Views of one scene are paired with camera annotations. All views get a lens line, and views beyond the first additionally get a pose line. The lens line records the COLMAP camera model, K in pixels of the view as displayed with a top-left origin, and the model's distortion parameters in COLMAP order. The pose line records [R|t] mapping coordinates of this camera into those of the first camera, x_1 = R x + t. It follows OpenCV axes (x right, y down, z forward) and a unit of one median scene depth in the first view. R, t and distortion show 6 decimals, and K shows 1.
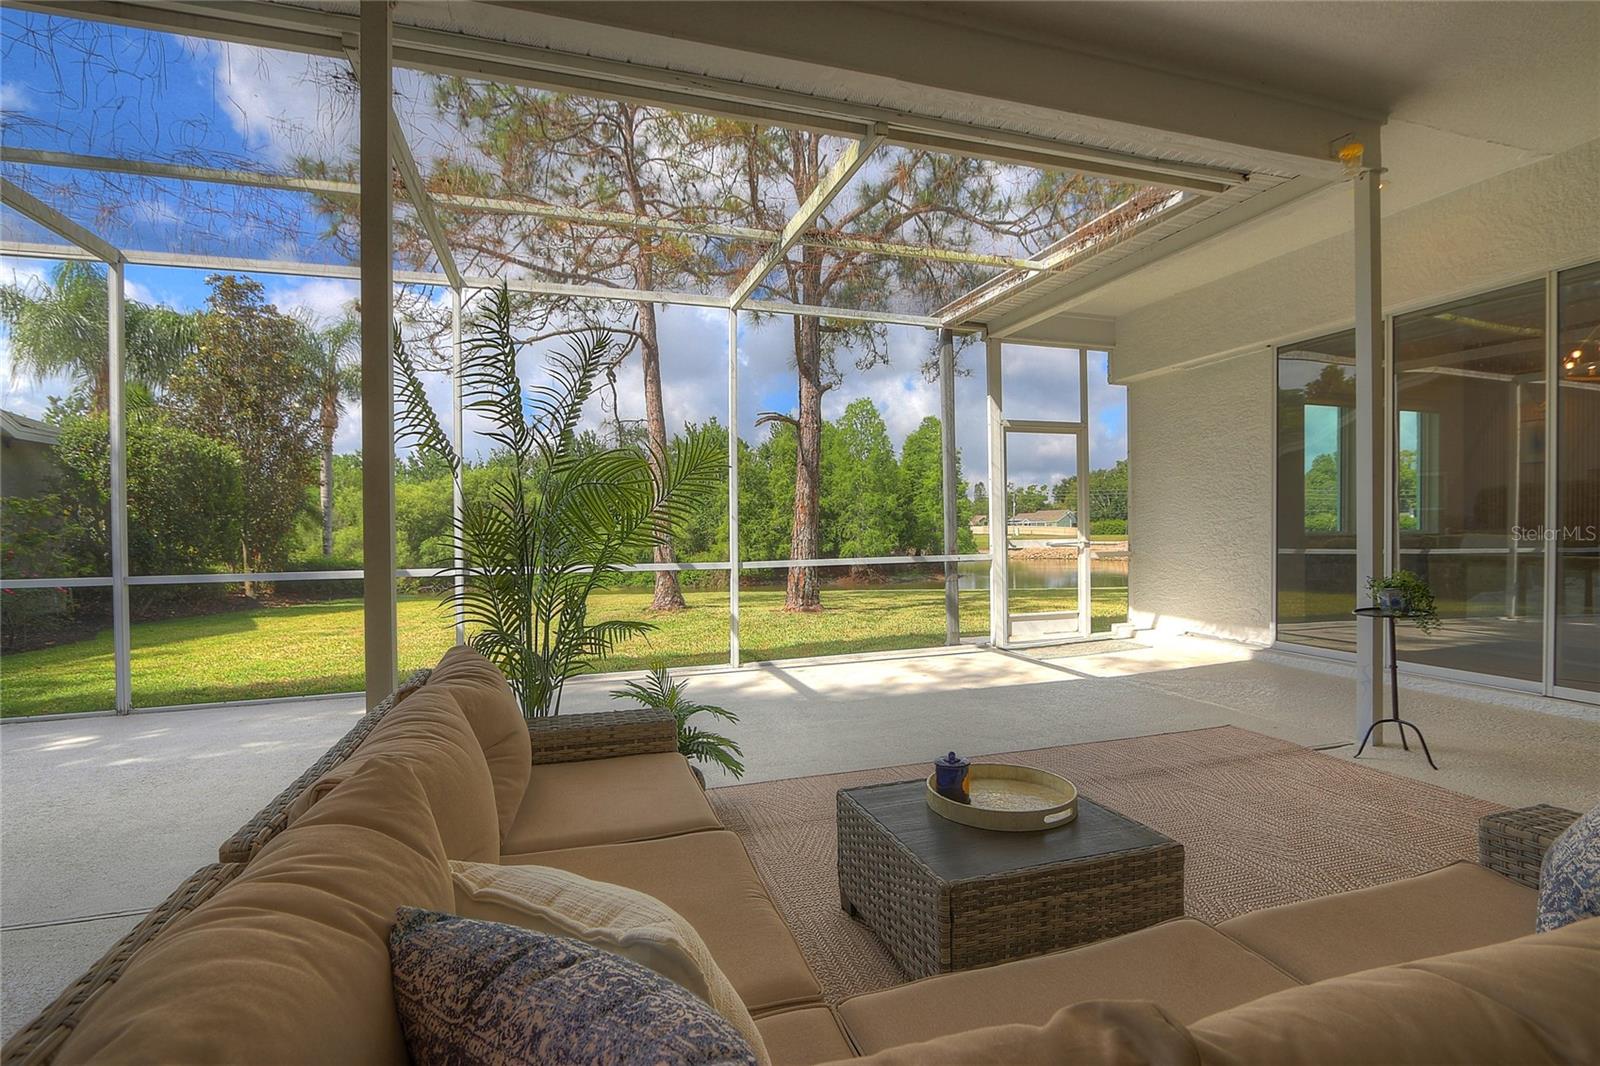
lens RADIAL K [[739.2, 0, 792.5], [0, 739.2, 540.0], [0, 0, 1]] dist [-0.019080, 0.003573]
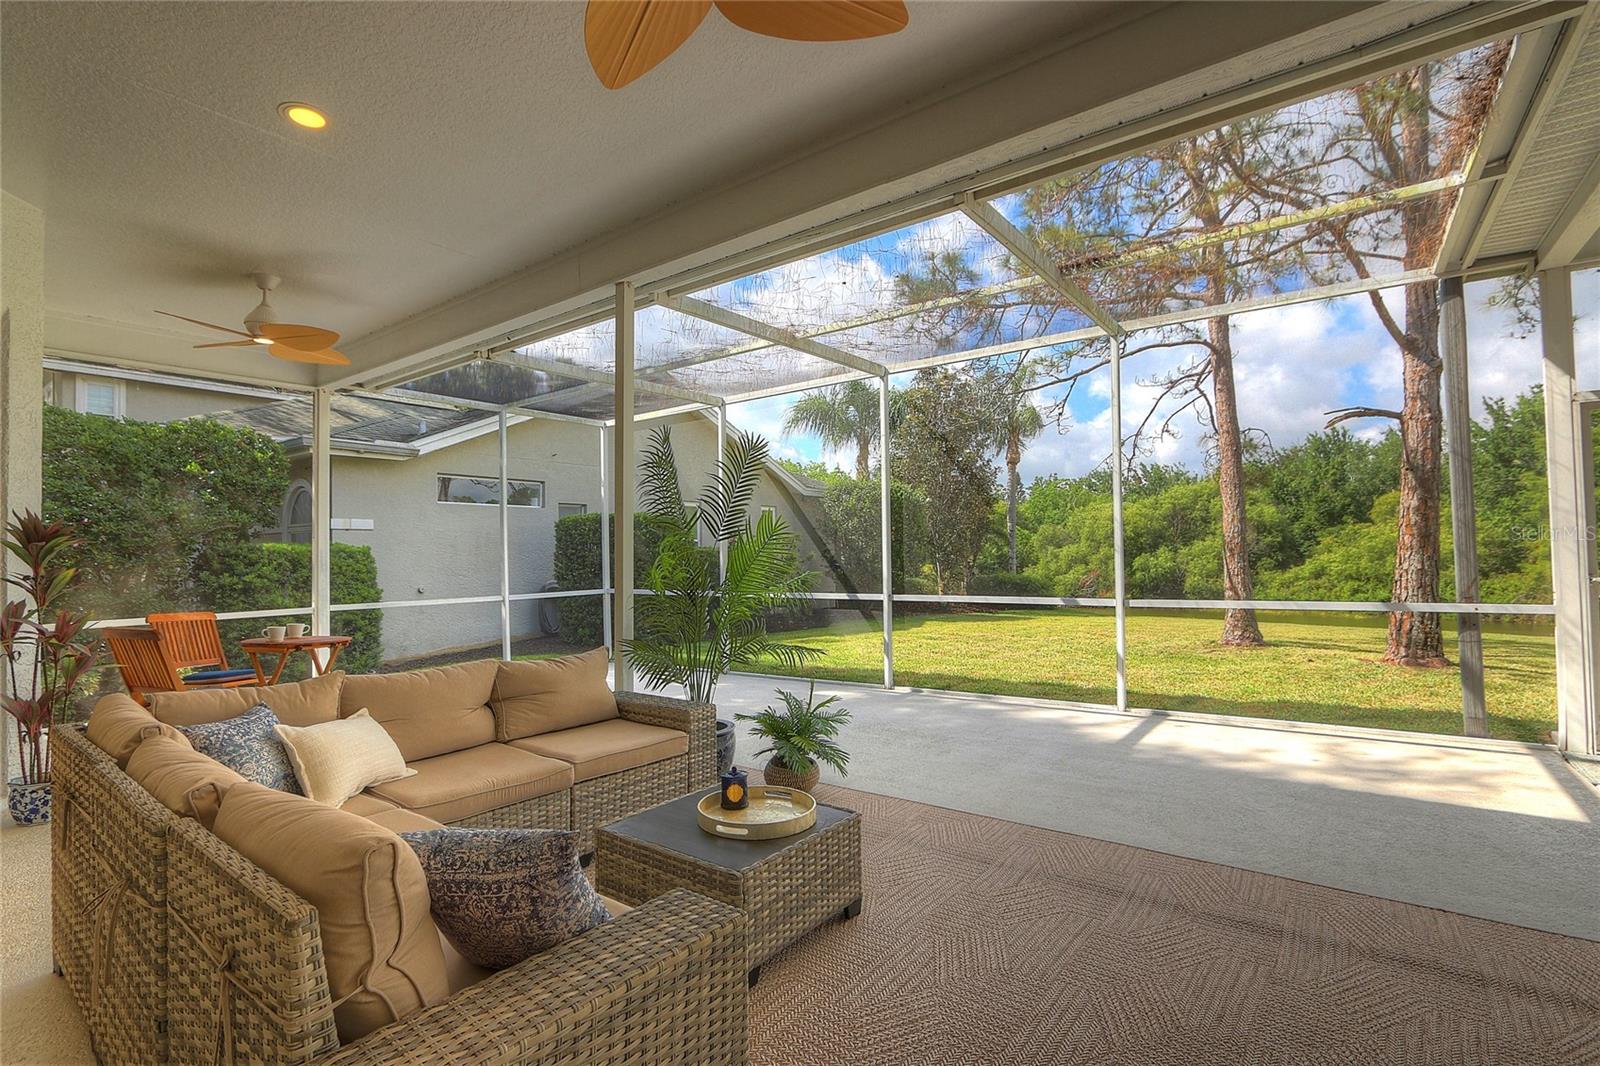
lens RADIAL K [[739.2, 0, 792.6], [0, 739.2, 535.1], [0, 0, 1]] dist [-0.019080, 0.003573]
pose [[0.583997, -0.021338, -0.811475, 0.394960], [0.000058, 0.999656, -0.026245, -0.021714], [0.811756, 0.015280, 0.583797, 0.105451]]
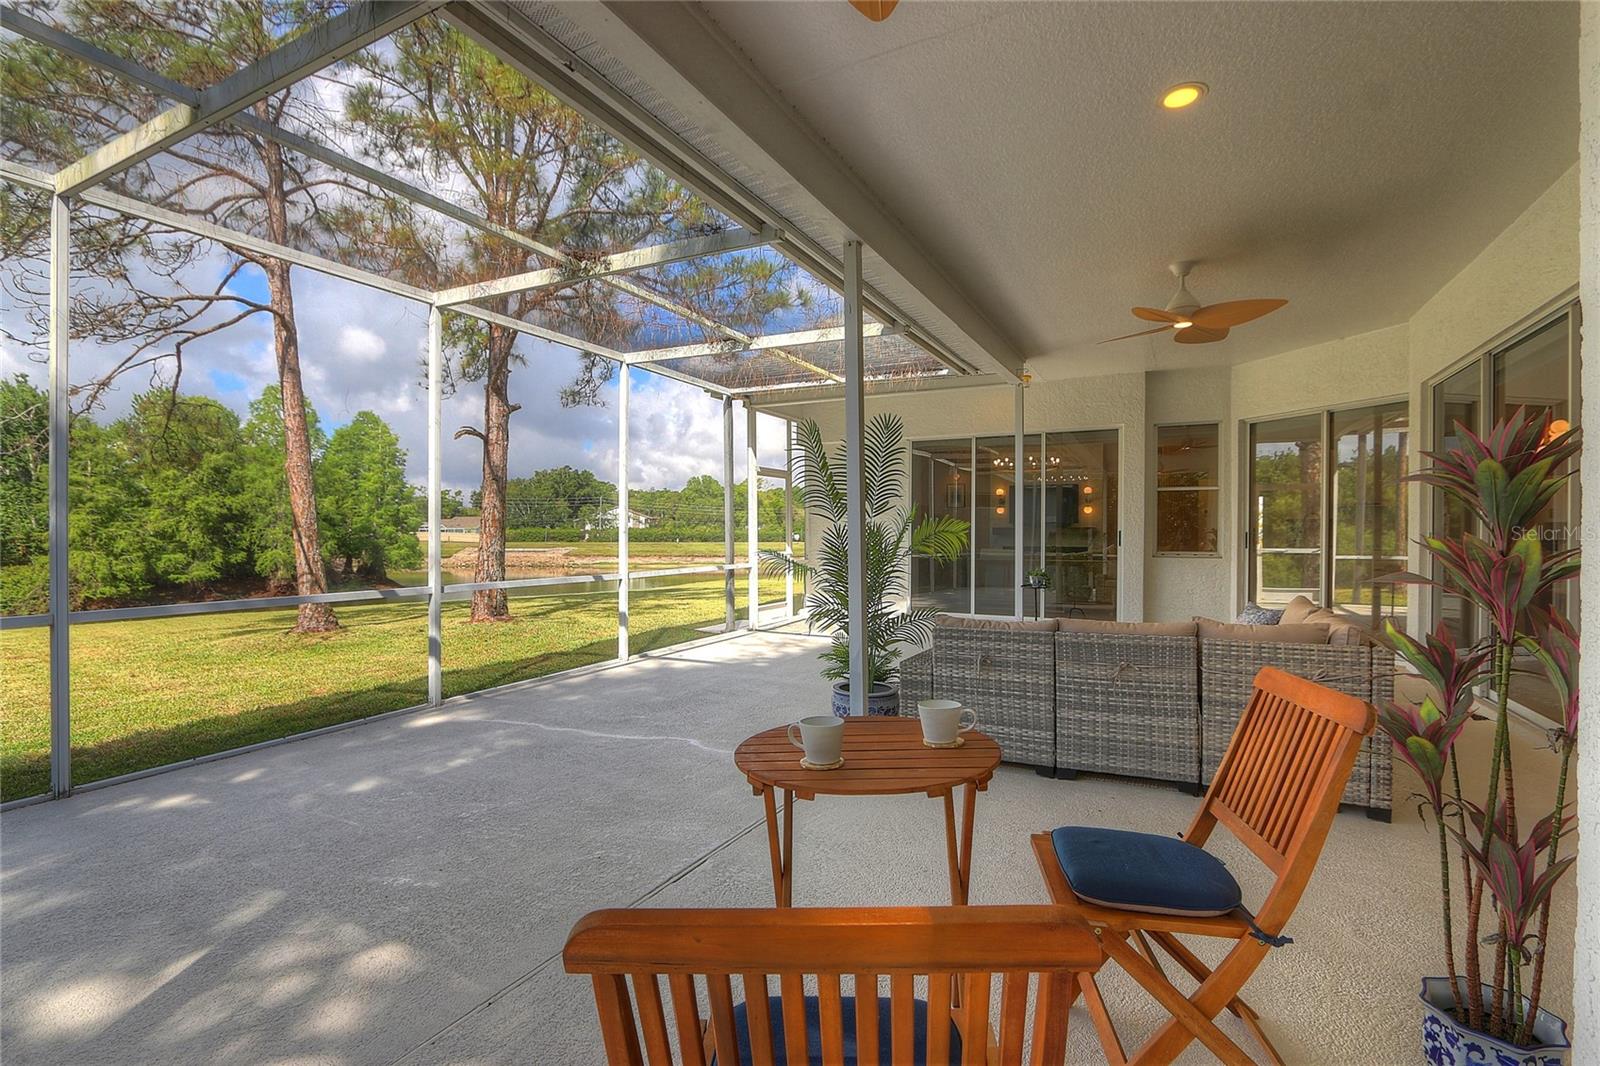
lens RADIAL K [[739.2, 0, 796.9], [0, 739.2, 536.0], [0, 0, 1]] dist [-0.019080, 0.003573]
pose [[0.712870, 0.007813, 0.701252, -0.638930], [0.002336, 0.999906, -0.013516, -0.012070], [-0.701292, 0.011274, 0.712785, -0.047325]]
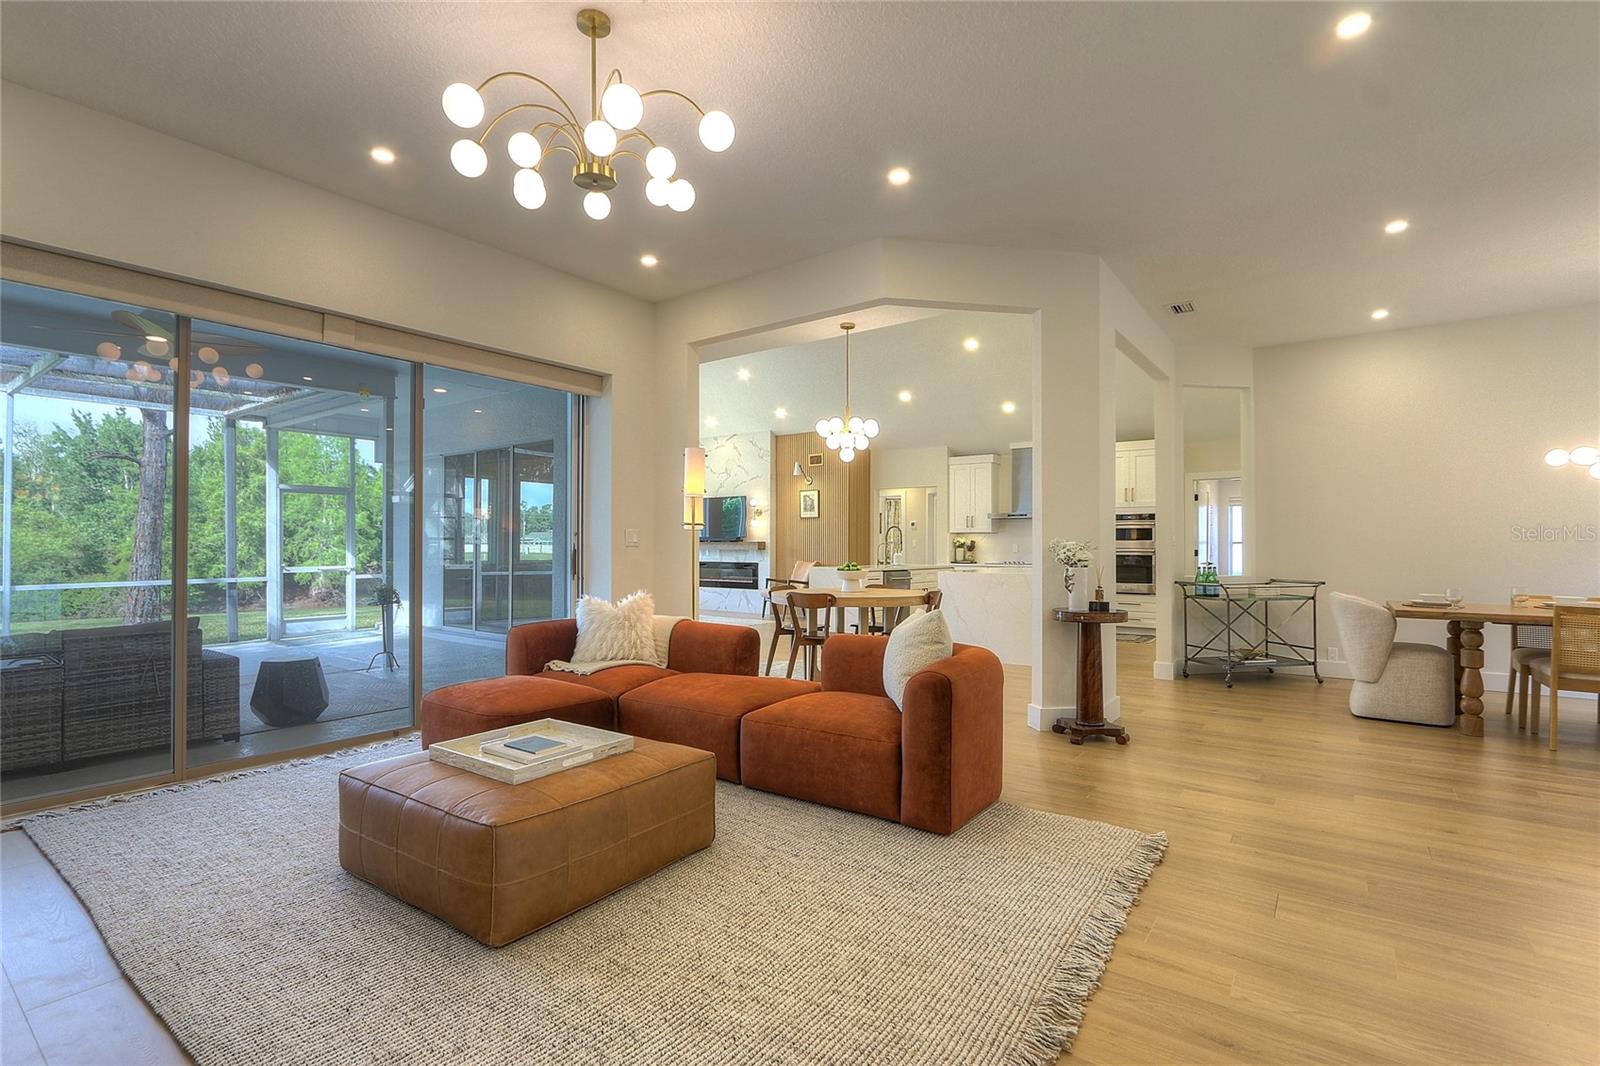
lens RADIAL K [[739.2, 0, 796.9], [0, 739.2, 544.0], [0, 0, 1]] dist [-0.019080, 0.003573]
pose [[0.810323, 0.012693, 0.585846, 0.270333], [-0.001574, 0.999809, -0.019485, -0.018333], [-0.585982, 0.014867, 0.810188, -0.776698]]
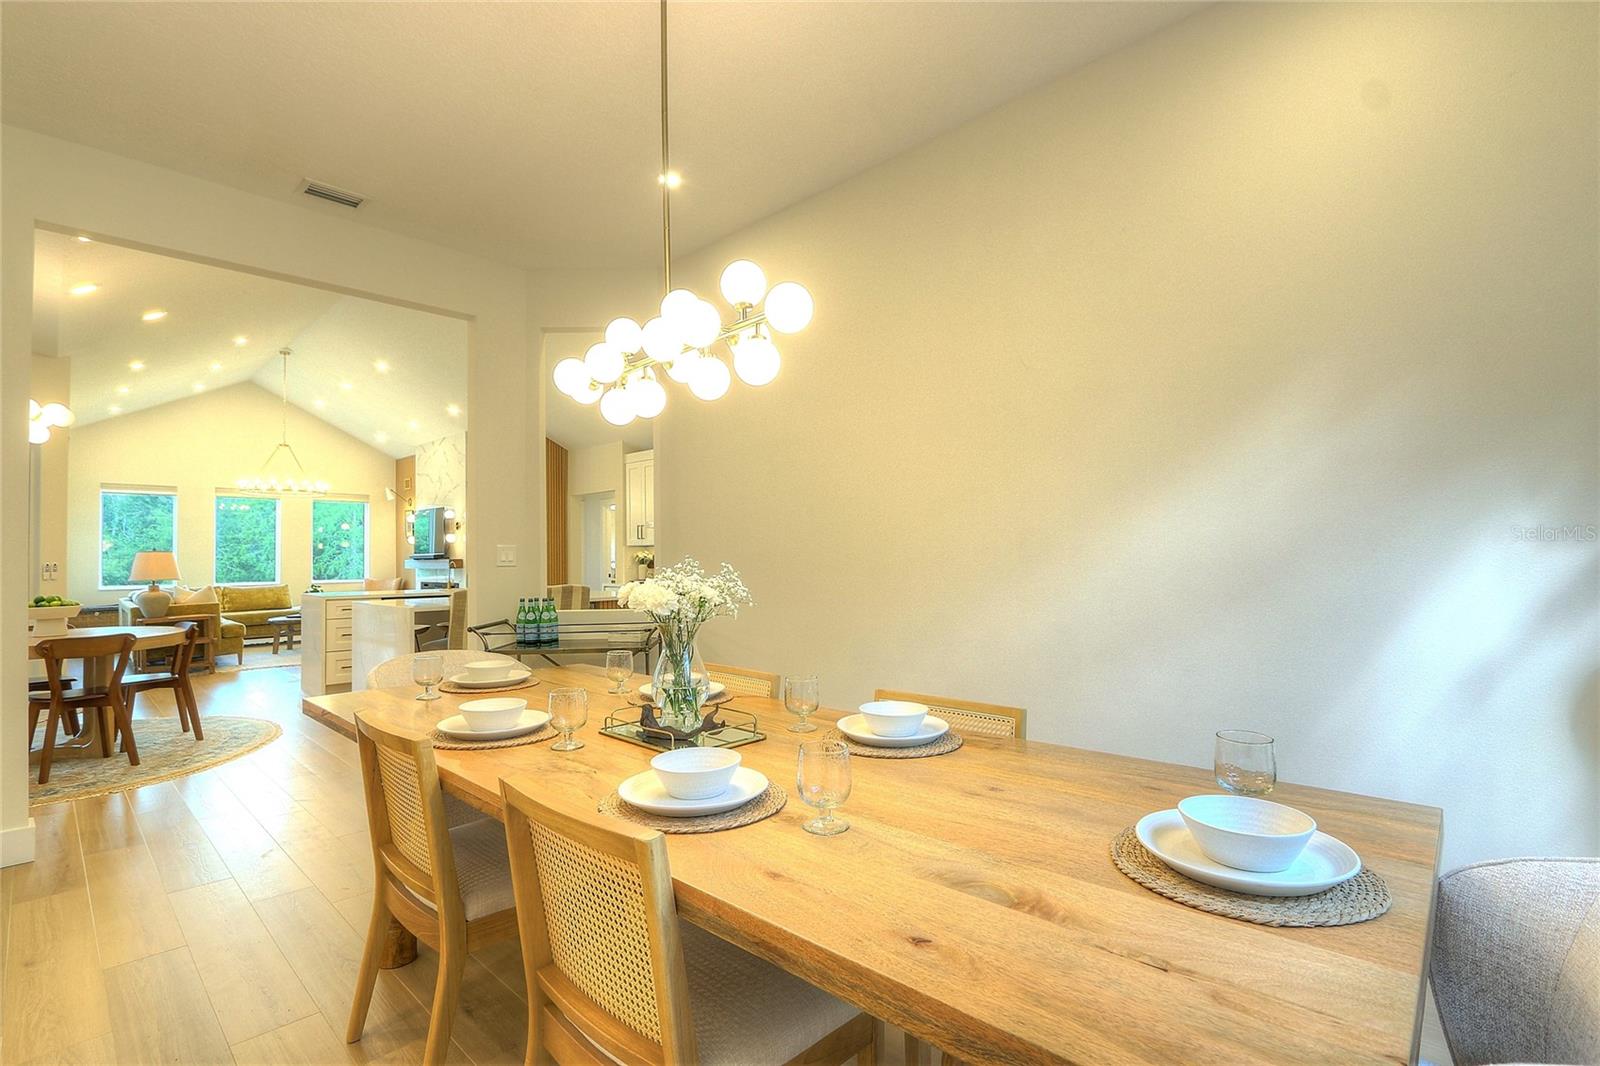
lens RADIAL K [[739.2, 0, 802.1], [0, 739.2, 541.6], [0, 0, 1]] dist [-0.019080, 0.003573]
pose [[0.877796, 0.010532, 0.478918, 1.207999], [0.009073, 0.999213, -0.038604, -0.029686], [-0.478948, 0.038231, 0.877010, -1.002084]]
